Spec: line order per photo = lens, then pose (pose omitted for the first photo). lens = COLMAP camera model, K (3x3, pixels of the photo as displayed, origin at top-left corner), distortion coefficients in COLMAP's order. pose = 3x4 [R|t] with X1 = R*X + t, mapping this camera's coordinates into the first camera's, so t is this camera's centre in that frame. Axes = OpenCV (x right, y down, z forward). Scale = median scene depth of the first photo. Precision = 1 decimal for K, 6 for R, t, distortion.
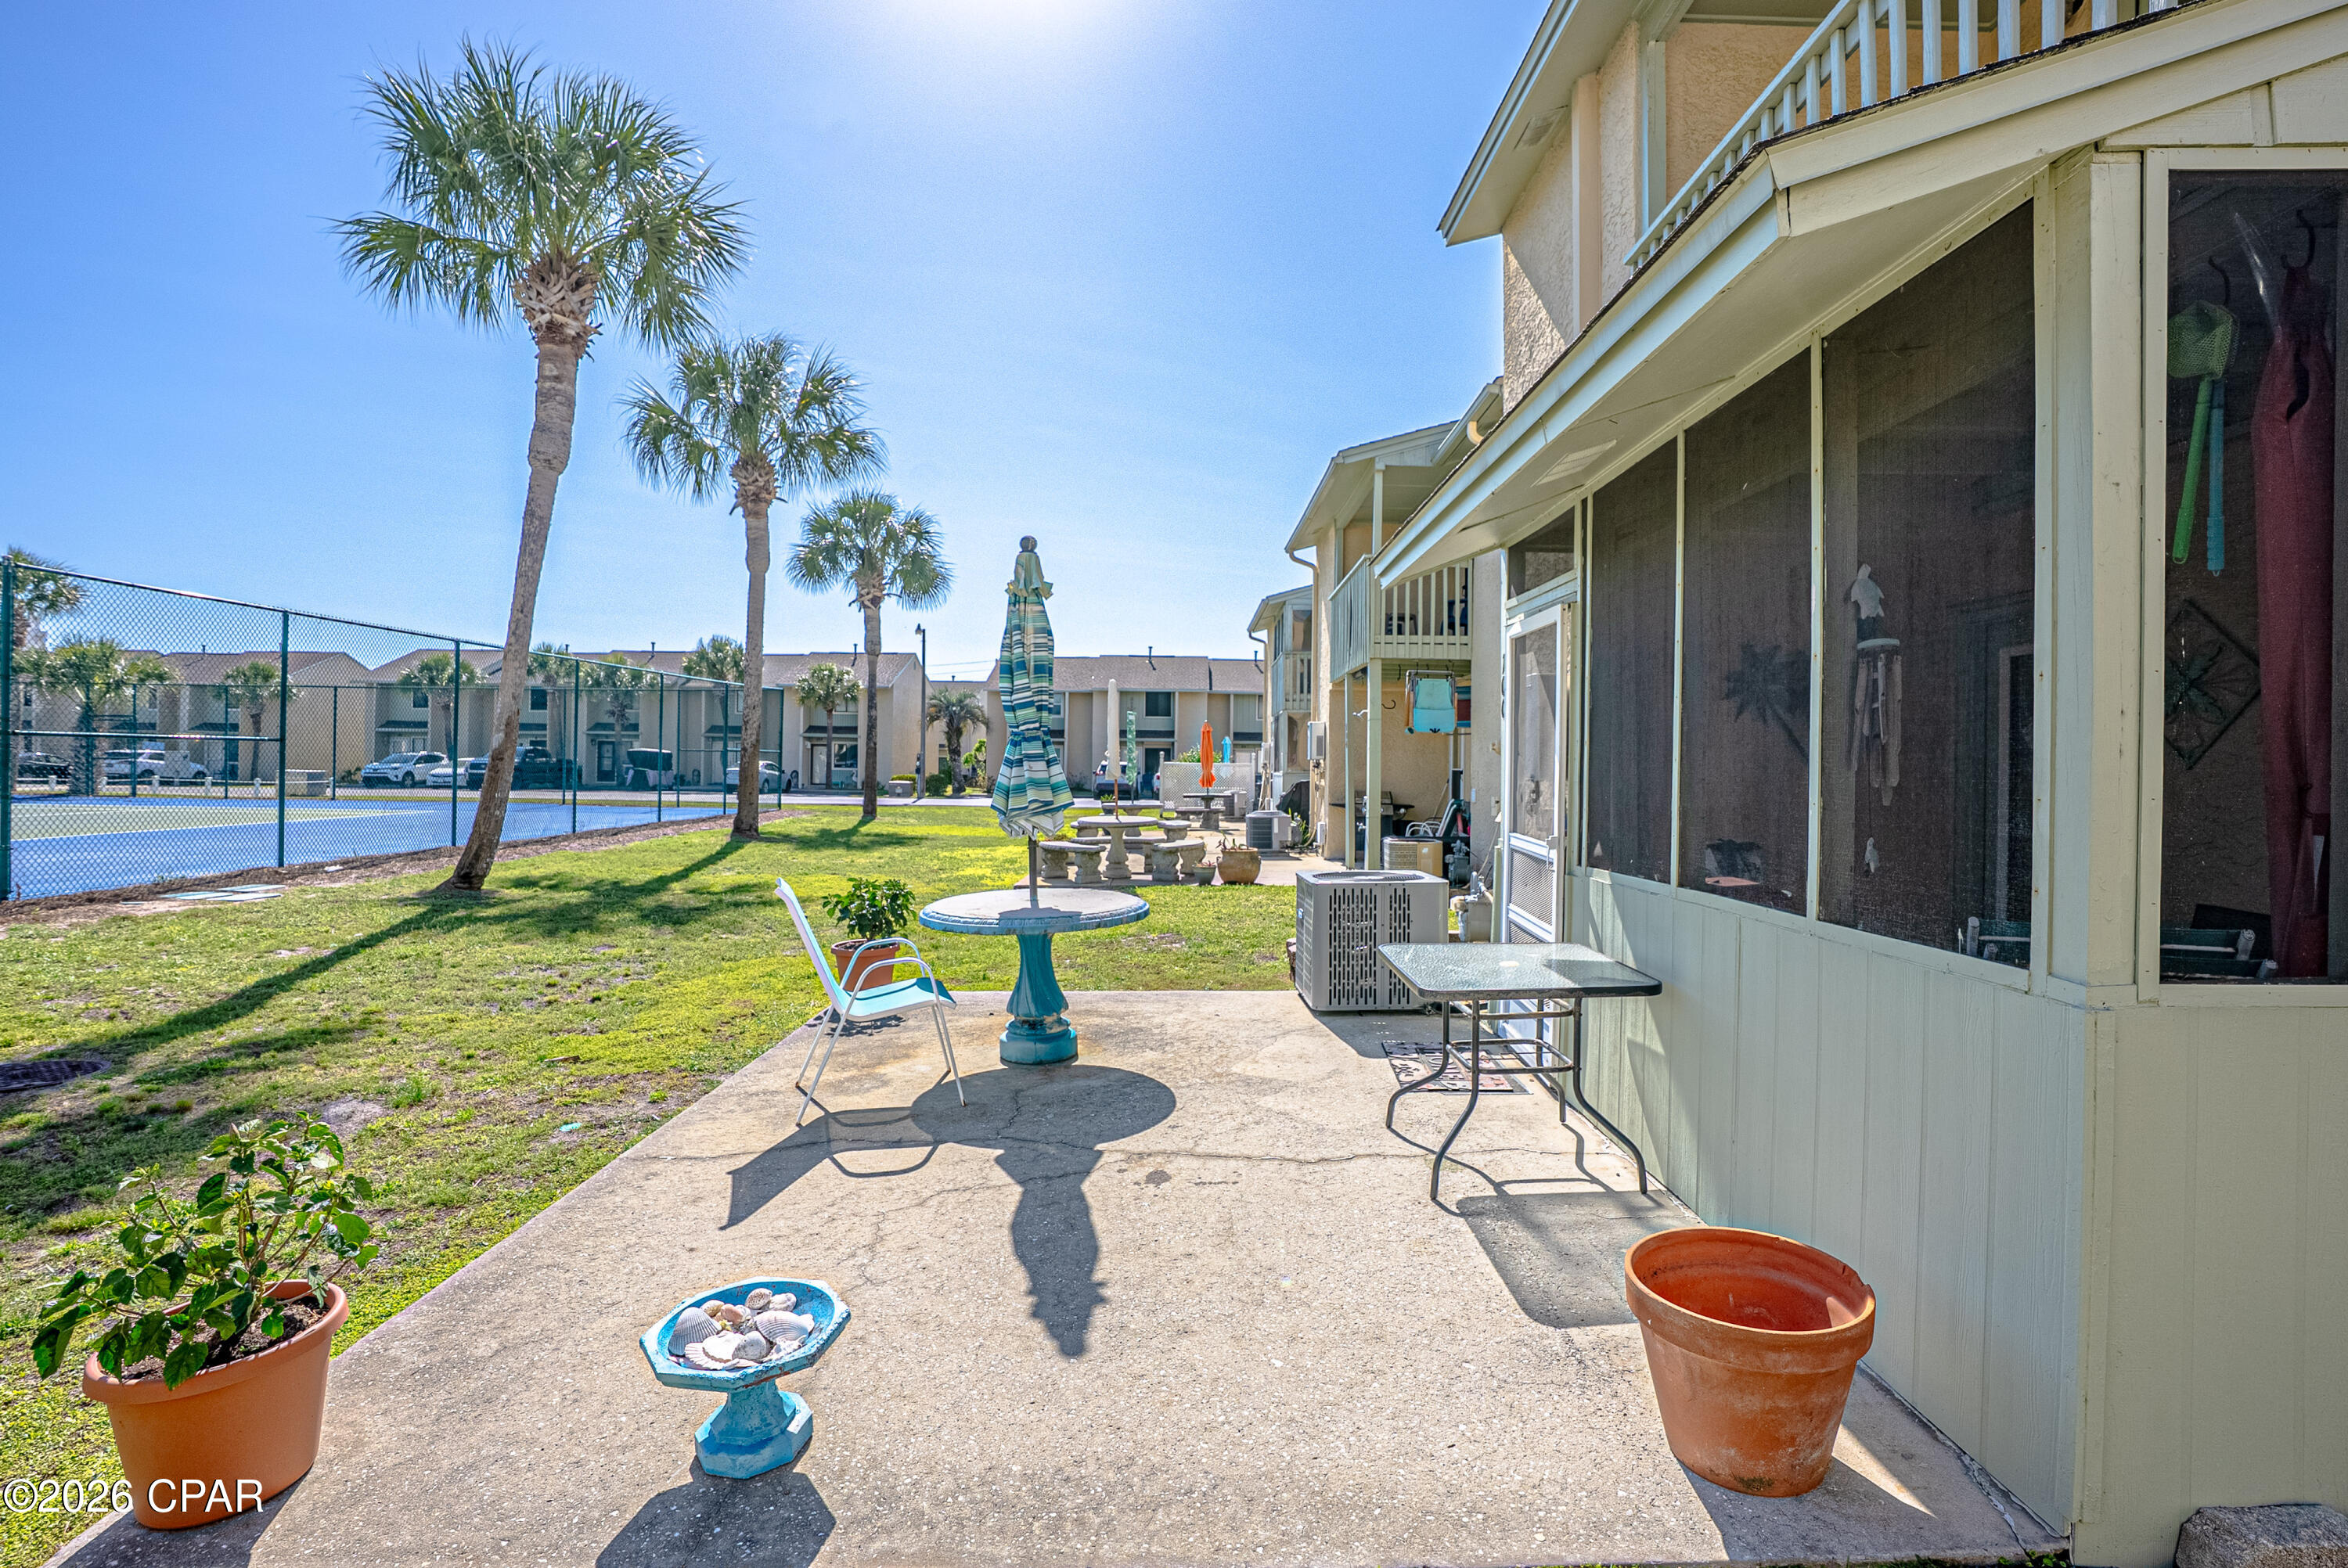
lens RADIAL K [[1103.3, 0, 1190.7], [0, 1103.3, 775.5], [0, 0, 1]] dist [-0.077157, 0.030768]
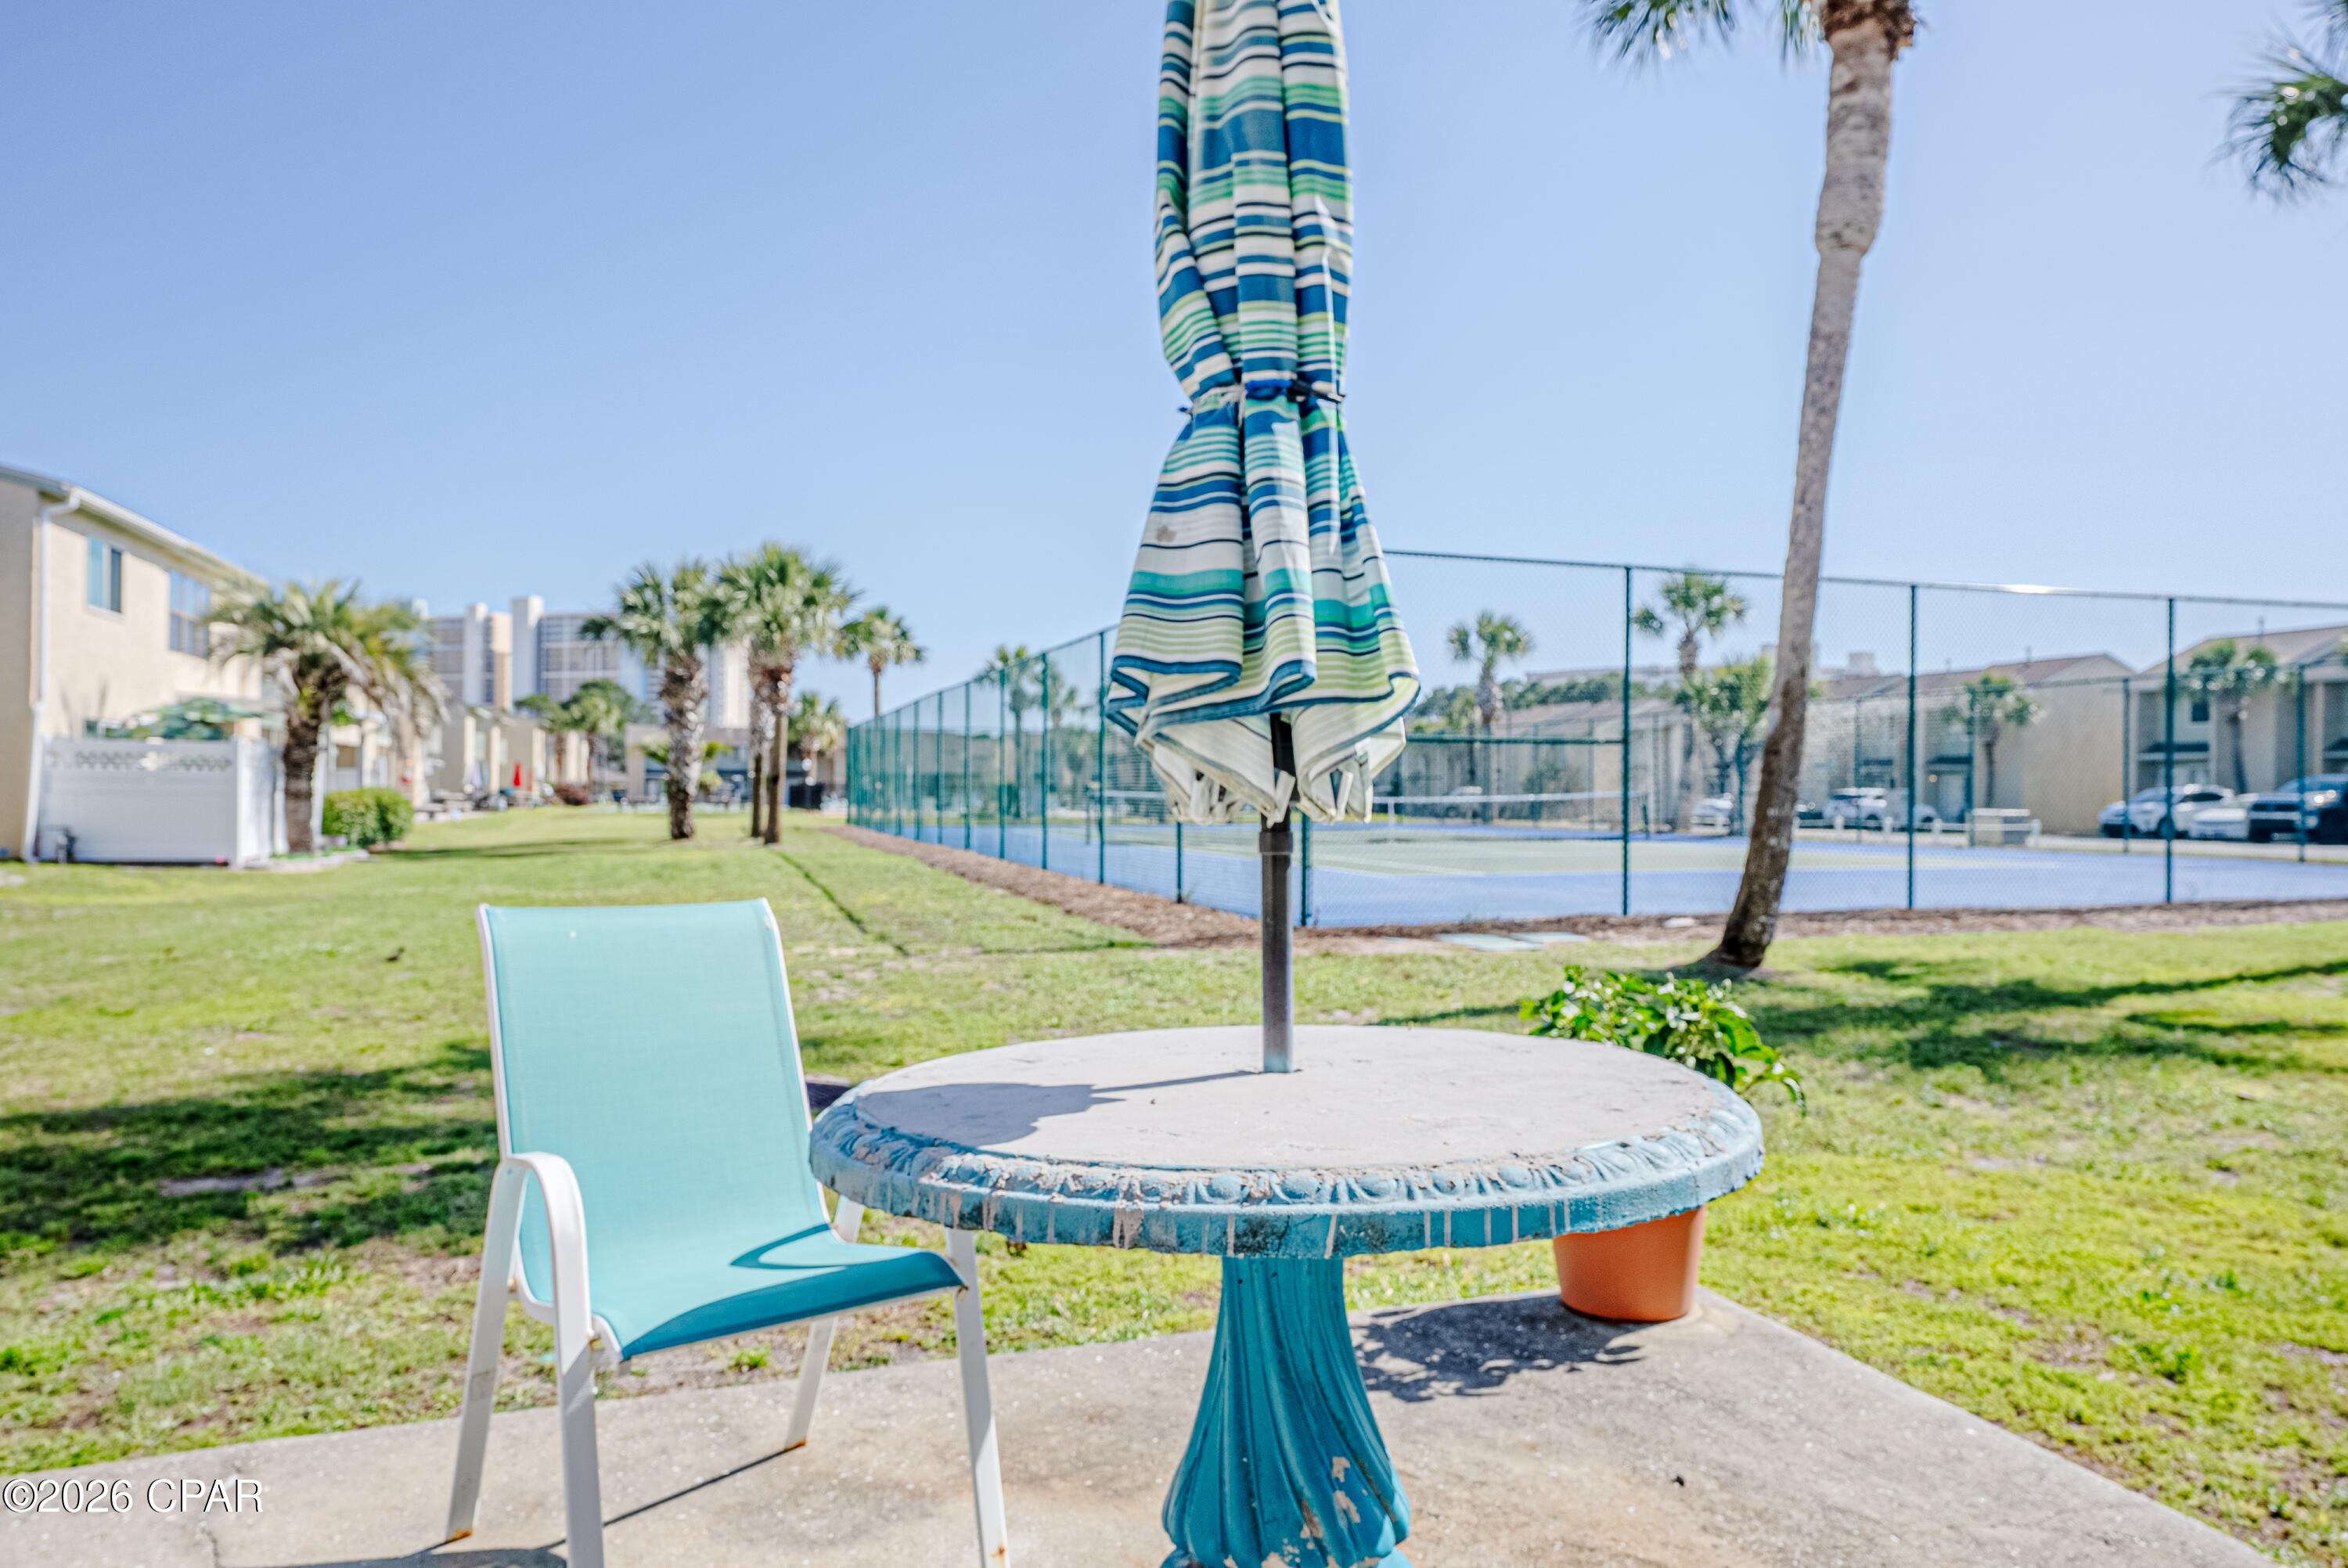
lens RADIAL K [[1574.7, 0, 1181.4], [0, 1574.7, 793.0], [0, 0, 1]] dist [-0.040594, 0.060833]
pose [[0.309095, -0.013345, -0.950938, 0.036213], [-0.010739, 0.999789, -0.017521, 0.010659], [0.950971, 0.015627, 0.308886, 0.164179]]
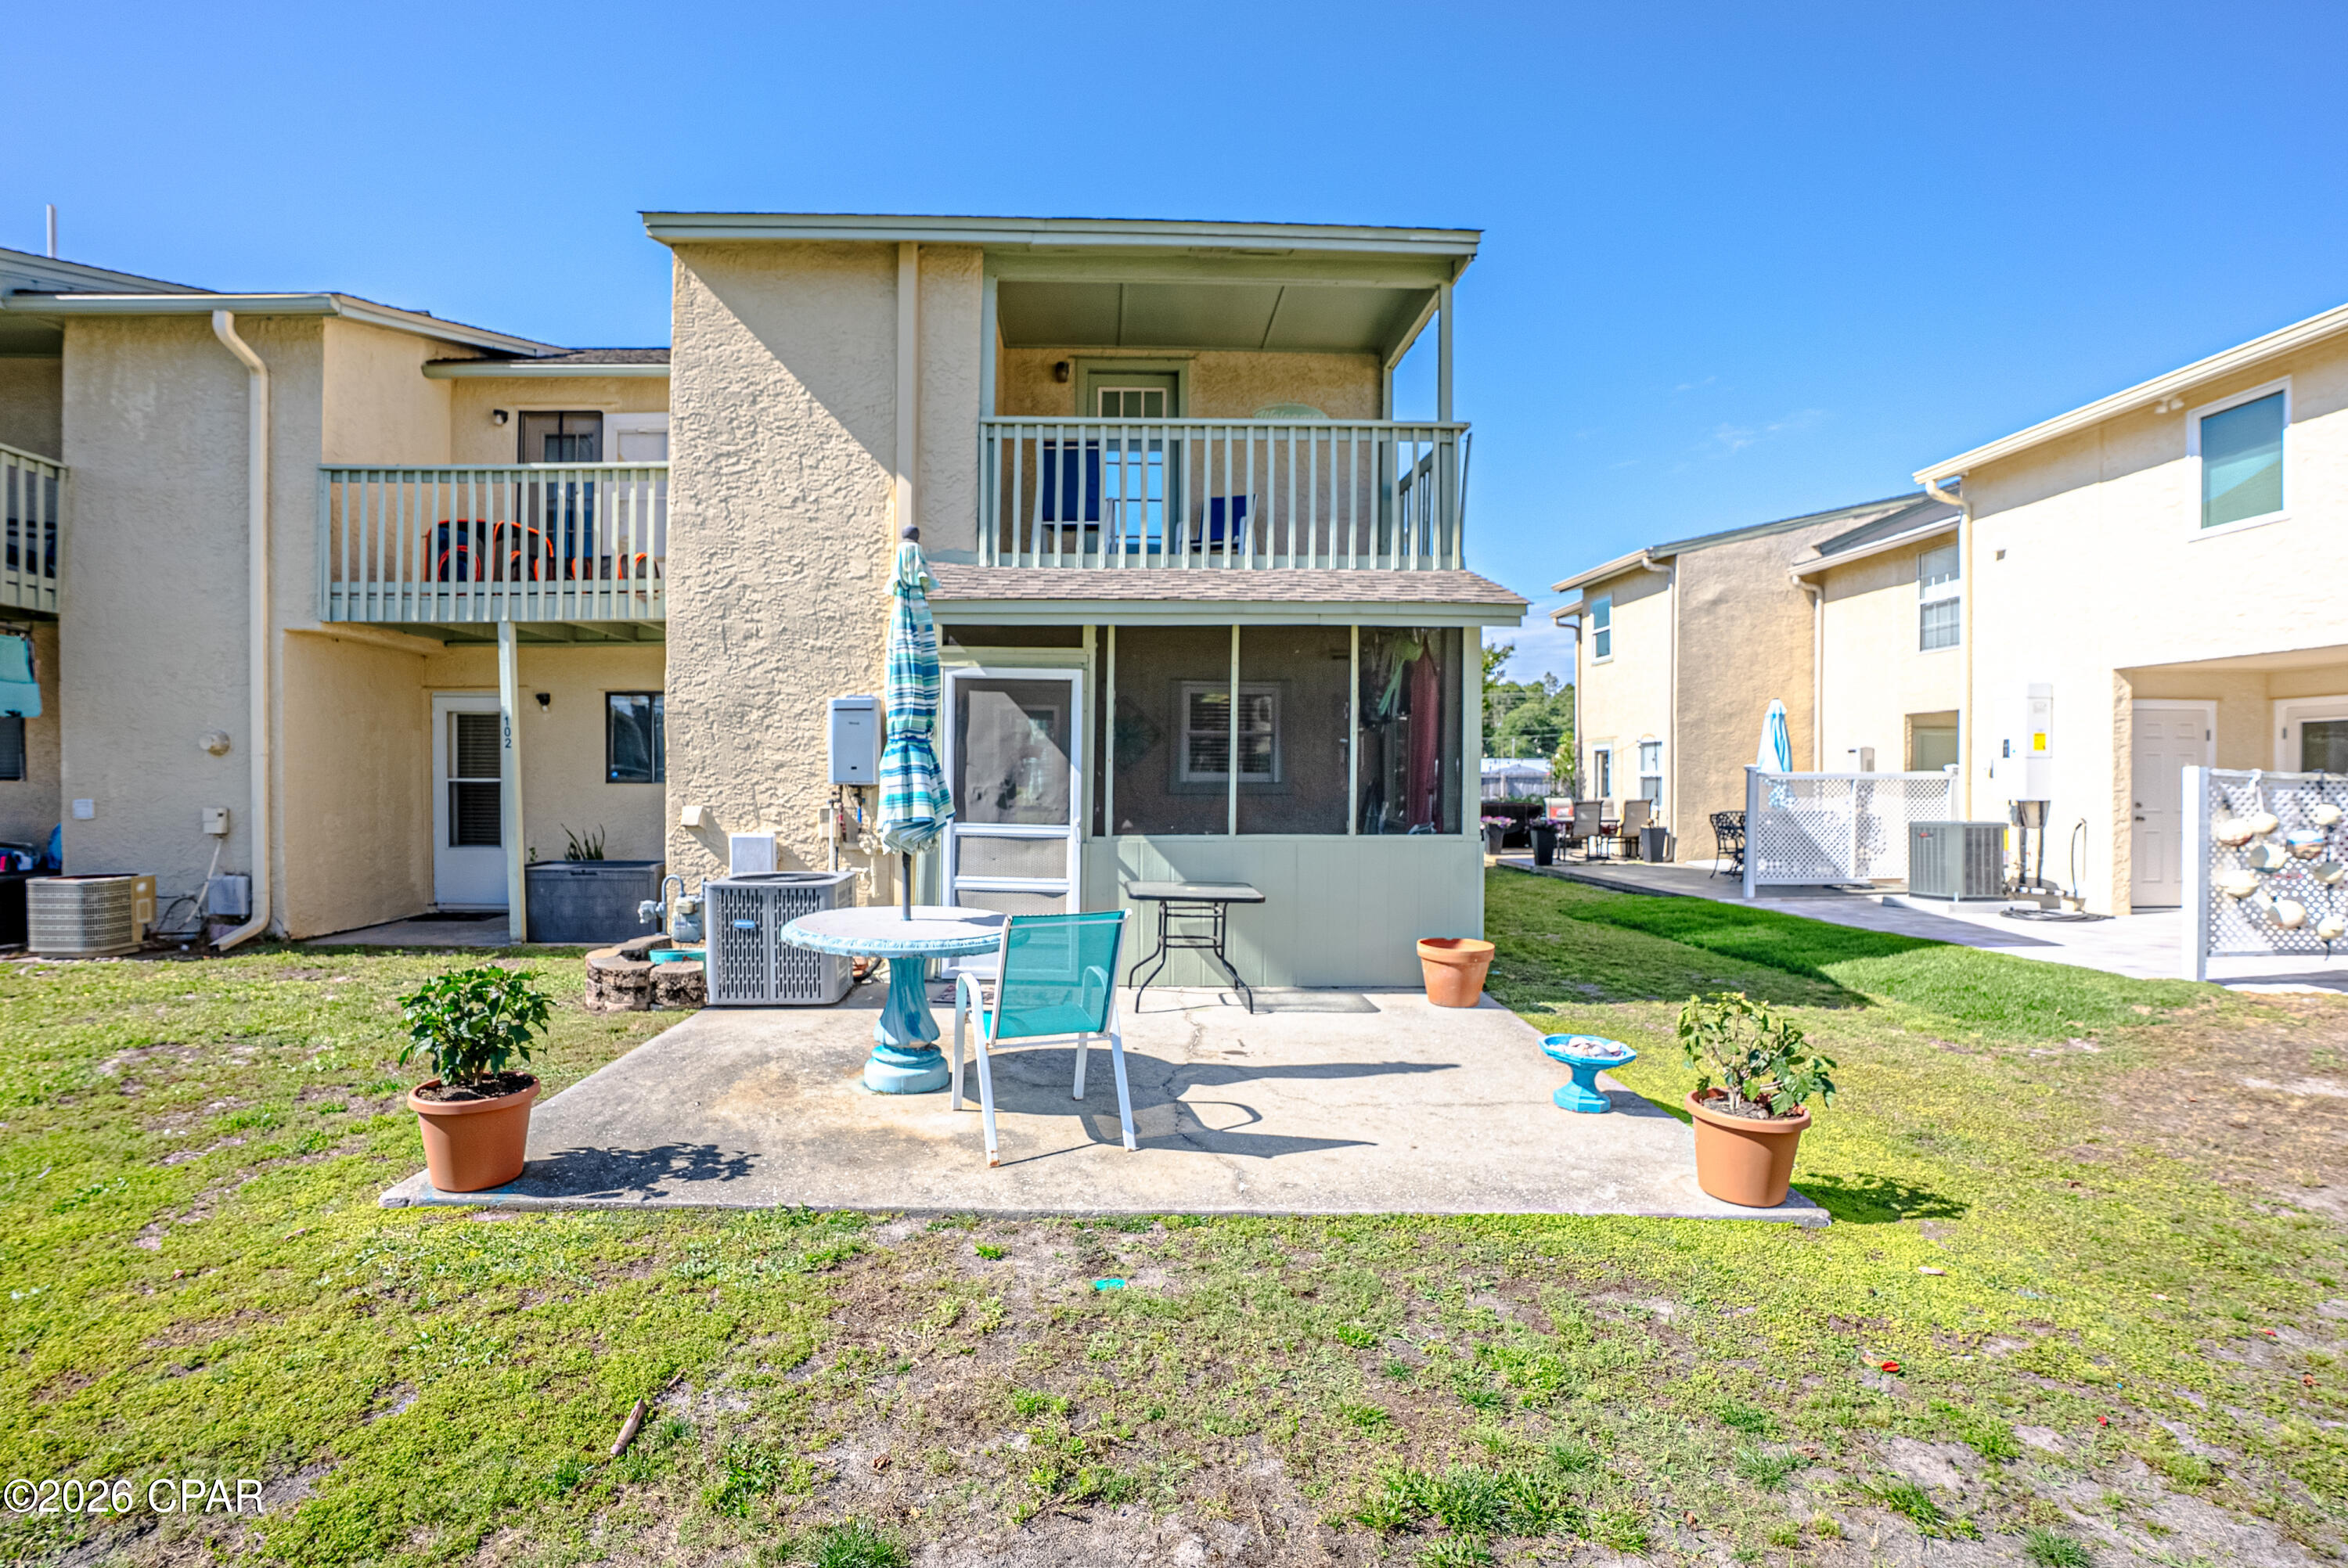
lens RADIAL K [[1094.6, 0, 1145.5], [0, 1094.6, 778.2], [0, 0, 1]] dist [-0.086202, 0.025575]
pose [[-0.019996, -0.014122, 0.999700, -0.203857], [-0.000870, 0.999900, 0.014108, -0.003878], [-0.999800, -0.000588, -0.020006, 0.154820]]
